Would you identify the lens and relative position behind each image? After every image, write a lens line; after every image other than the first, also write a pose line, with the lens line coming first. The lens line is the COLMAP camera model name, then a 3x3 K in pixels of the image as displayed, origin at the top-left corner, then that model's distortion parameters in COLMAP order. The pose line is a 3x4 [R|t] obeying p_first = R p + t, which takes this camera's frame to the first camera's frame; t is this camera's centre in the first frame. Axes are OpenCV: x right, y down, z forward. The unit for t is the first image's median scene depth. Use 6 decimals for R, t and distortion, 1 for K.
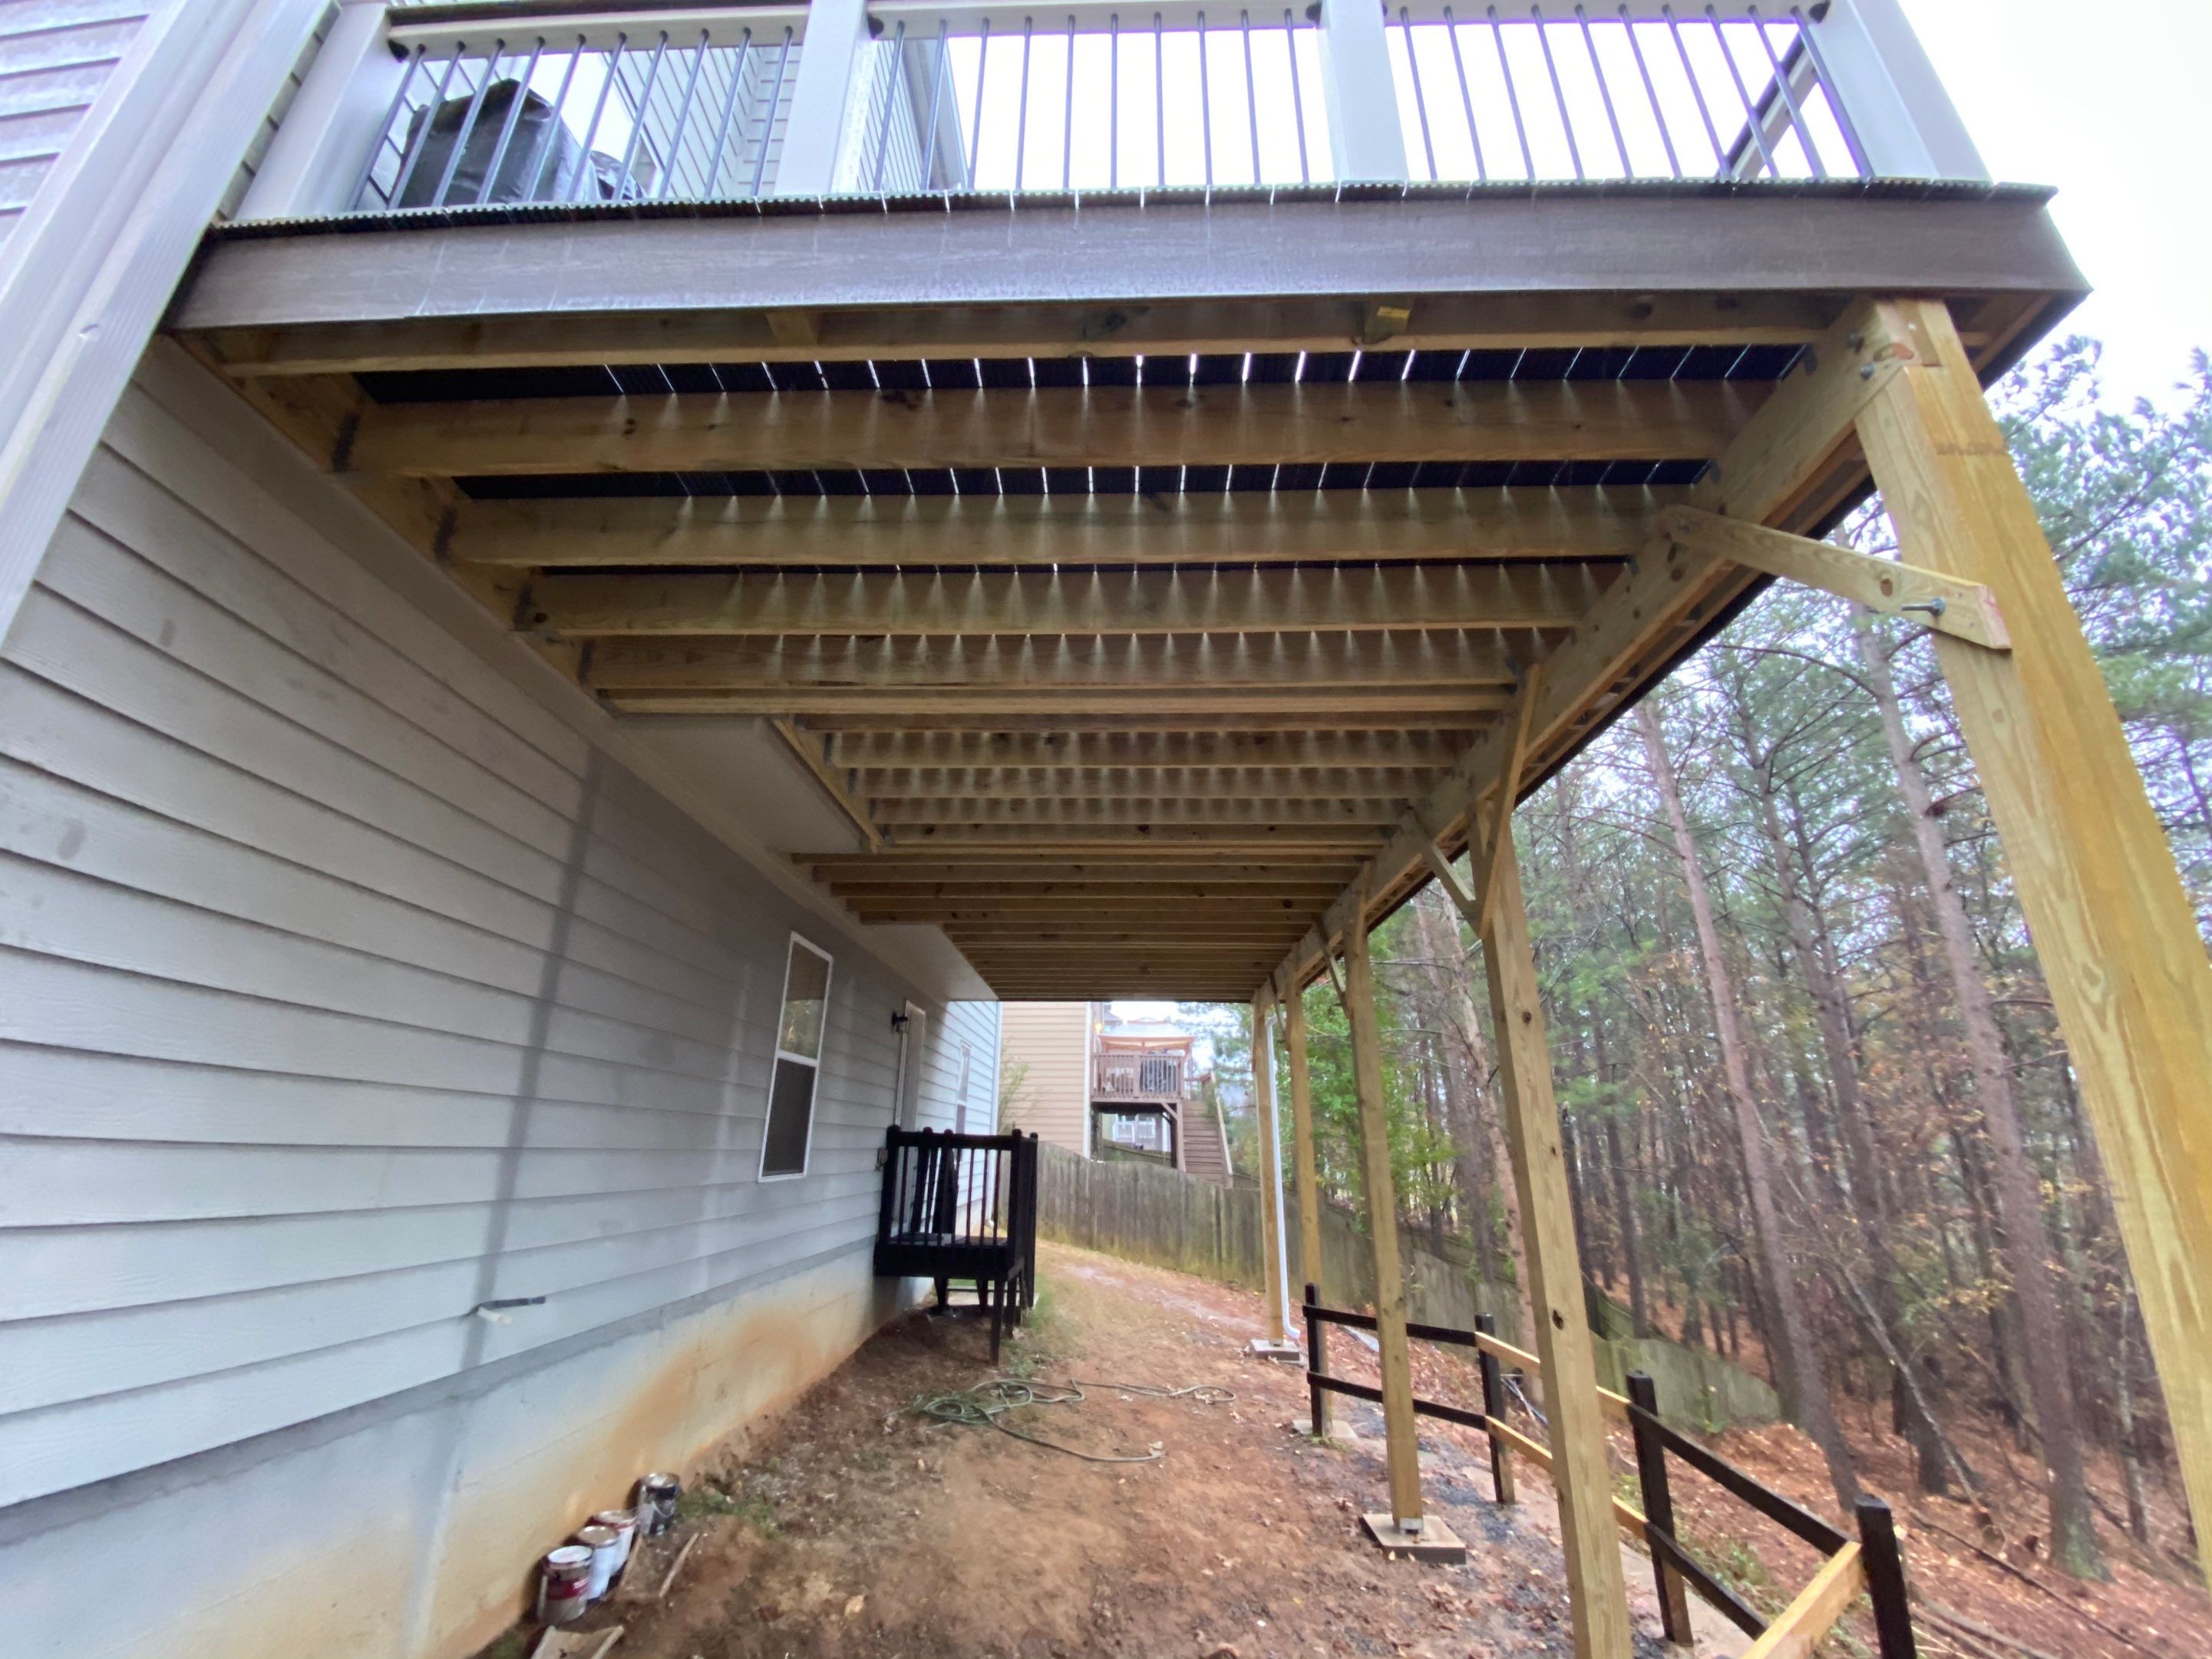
lens RADIAL K [[893.8, 0, 1088.8], [0, 893.8, 814.9], [0, 0, 1]] dist [0.002050, -0.006111]
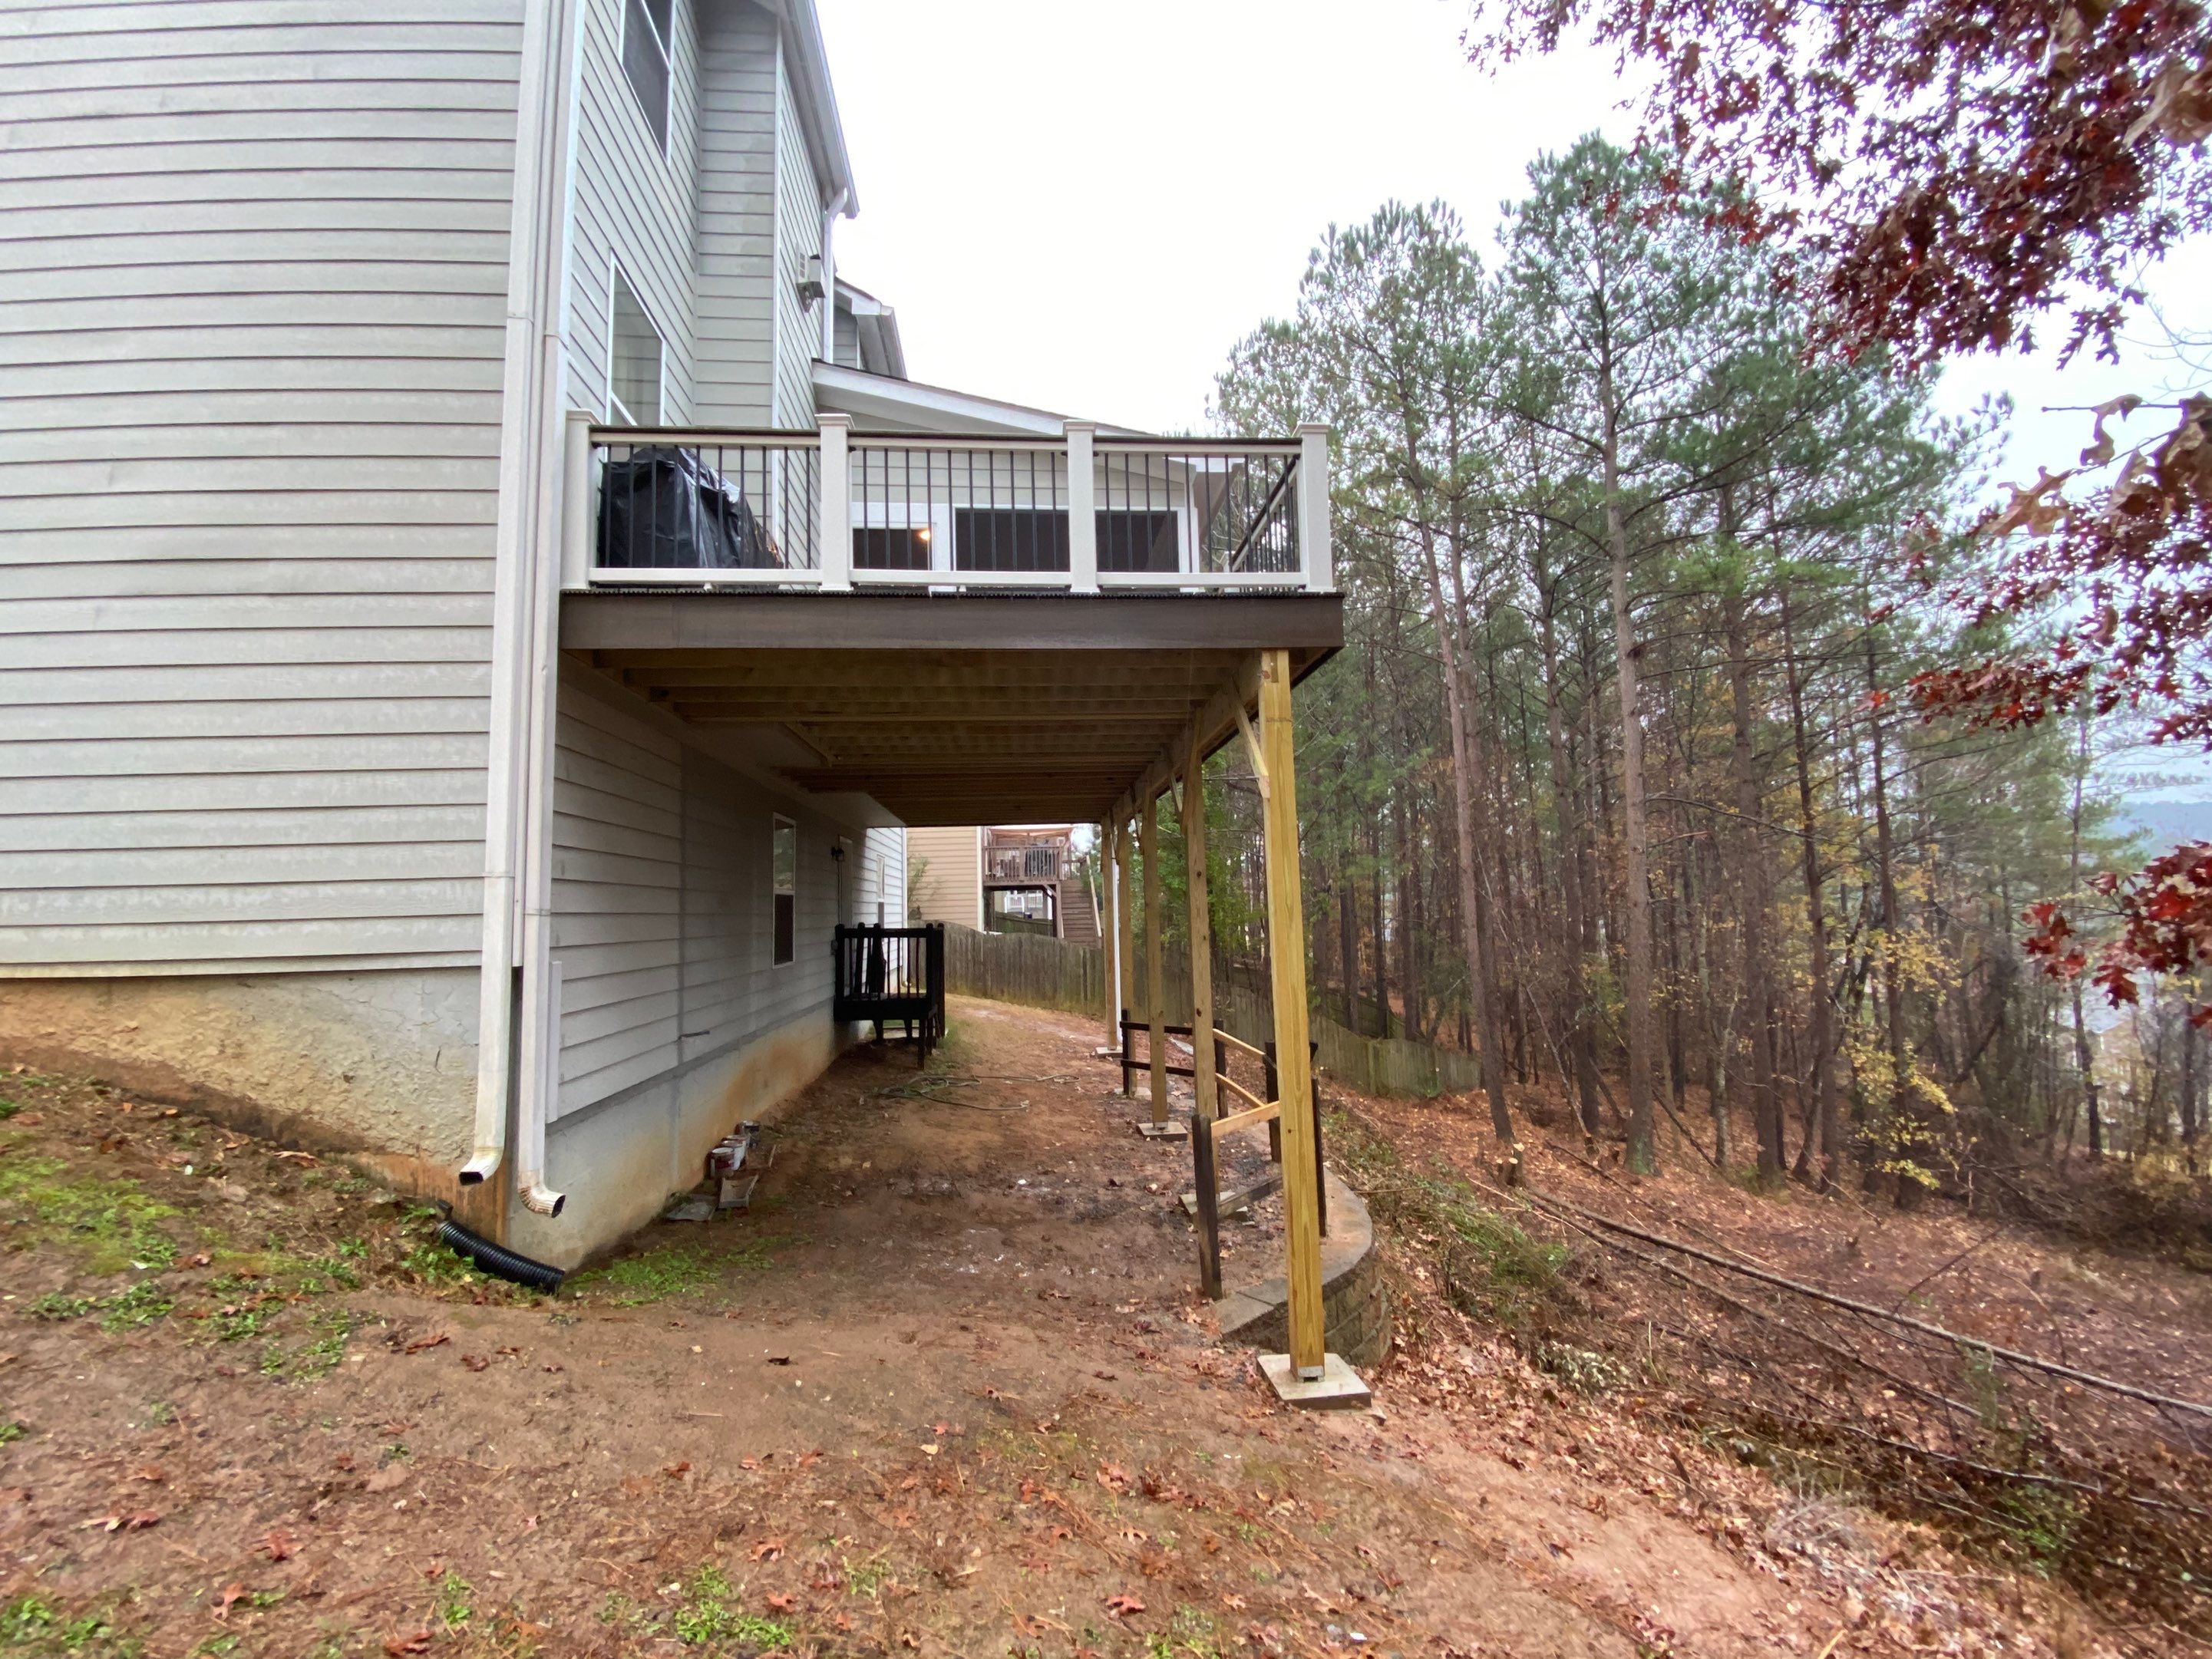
lens RADIAL K [[893.8, 0, 1097.9], [0, 893.8, 826.9], [0, 0, 1]] dist [0.002050, -0.006111]
pose [[0.991421, -0.029219, 0.127400, 0.008611], [-0.005121, 0.965261, 0.261236, -0.154919], [-0.130607, -0.259648, 0.956831, -0.326816]]
